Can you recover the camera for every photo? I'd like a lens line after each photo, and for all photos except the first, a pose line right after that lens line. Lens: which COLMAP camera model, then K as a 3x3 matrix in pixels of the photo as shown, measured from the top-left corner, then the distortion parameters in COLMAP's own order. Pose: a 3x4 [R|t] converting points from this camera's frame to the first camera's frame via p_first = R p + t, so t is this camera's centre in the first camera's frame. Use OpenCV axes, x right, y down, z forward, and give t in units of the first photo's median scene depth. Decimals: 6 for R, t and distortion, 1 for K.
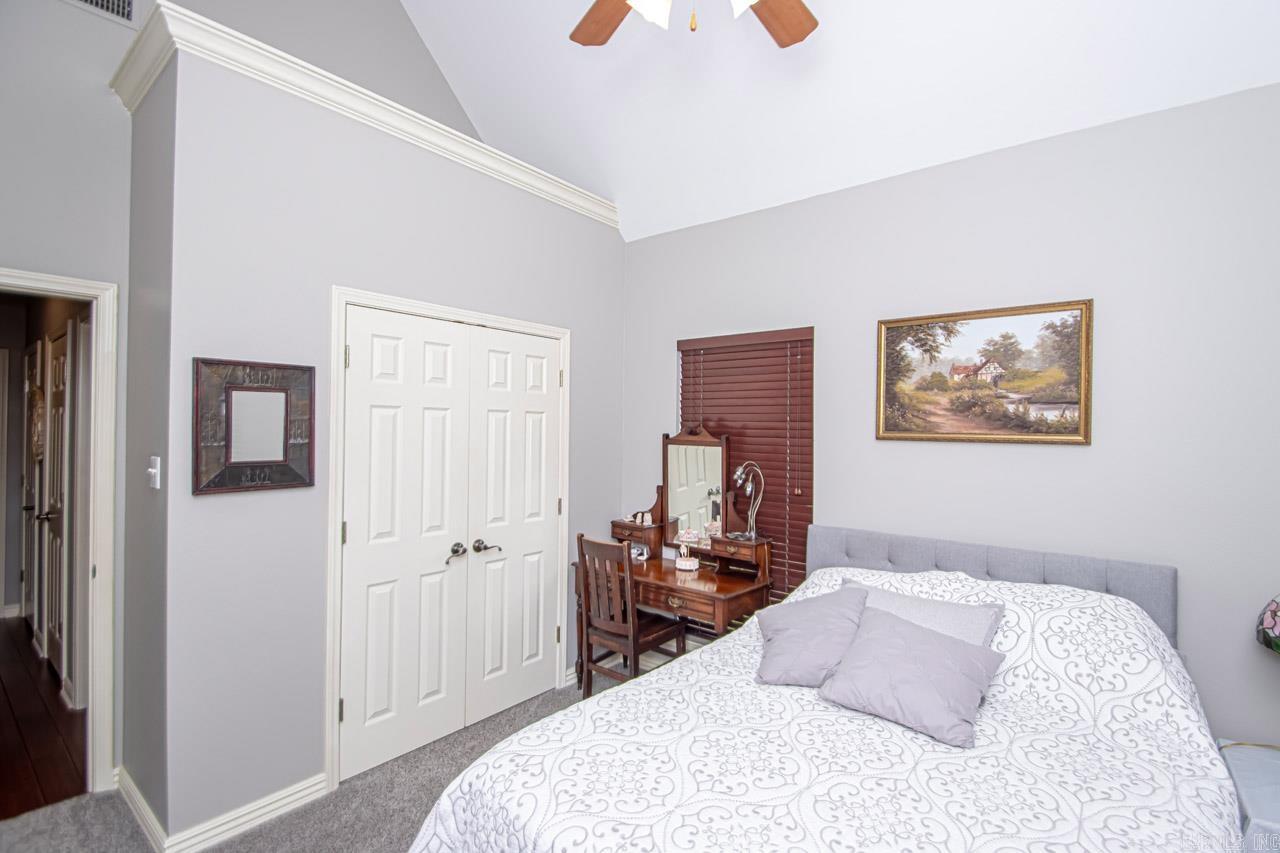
lens RADIAL K [[600.8, 0, 638.6], [0, 600.8, 430.2], [0, 0, 1]] dist [0.011328, -0.011282]
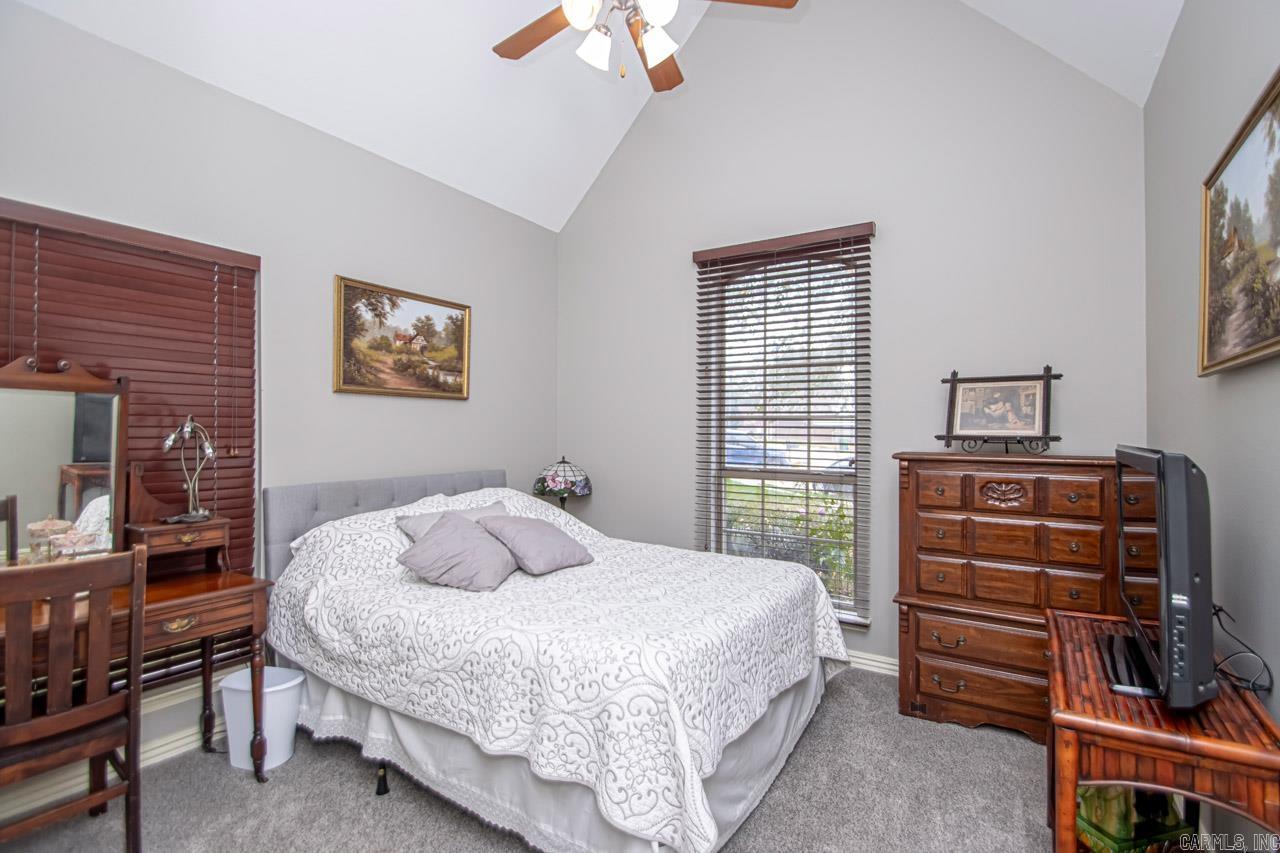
lens RADIAL K [[600.8, 0, 640.3], [0, 600.8, 421.2], [0, 0, 1]] dist [0.011328, -0.011282]
pose [[-0.119329, 0.004284, 0.992846, -0.726931], [-0.002207, 0.999987, -0.004580, 0.073885], [-0.992852, -0.002737, -0.119318, 0.655973]]
